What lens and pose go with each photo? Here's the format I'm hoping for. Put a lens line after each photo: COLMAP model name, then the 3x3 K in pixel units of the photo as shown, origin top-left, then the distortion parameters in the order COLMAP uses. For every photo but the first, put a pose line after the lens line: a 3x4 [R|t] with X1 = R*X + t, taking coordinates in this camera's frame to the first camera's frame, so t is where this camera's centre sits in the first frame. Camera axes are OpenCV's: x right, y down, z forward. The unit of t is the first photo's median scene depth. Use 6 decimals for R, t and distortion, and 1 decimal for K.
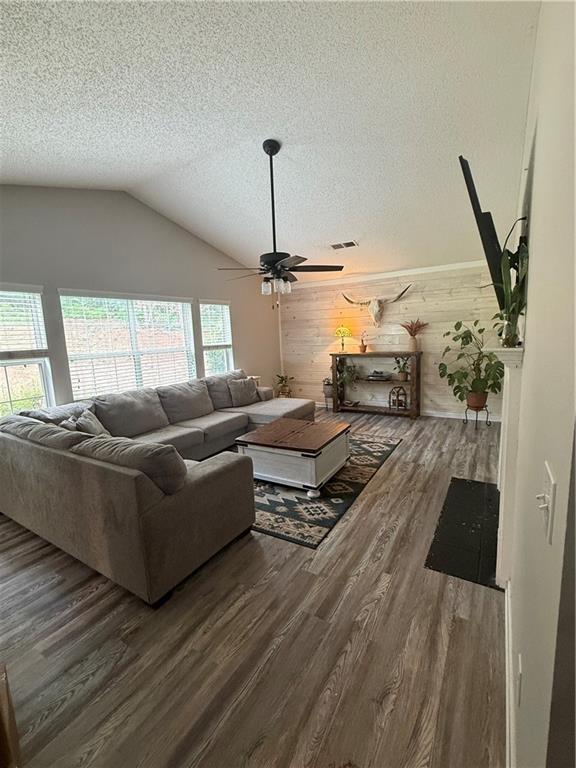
lens RADIAL K [[342.8, 0, 288.0], [0, 342.8, 384.0], [0, 0, 1]] dist [-0.000566, -0.000872]
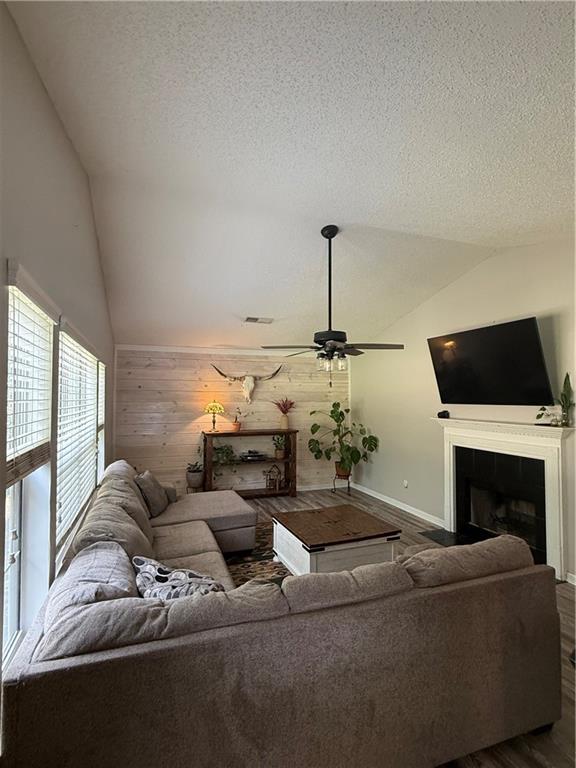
lens RADIAL K [[395.7, 0, 288.0], [0, 395.7, 384.0], [0, 0, 1]] dist [-0.001690, -0.000088]
pose [[0.616148, 0.070032, 0.784510, -0.942412], [0.087527, 0.983782, -0.156563, -0.067546], [-0.782752, 0.165132, 0.600026, 0.433853]]
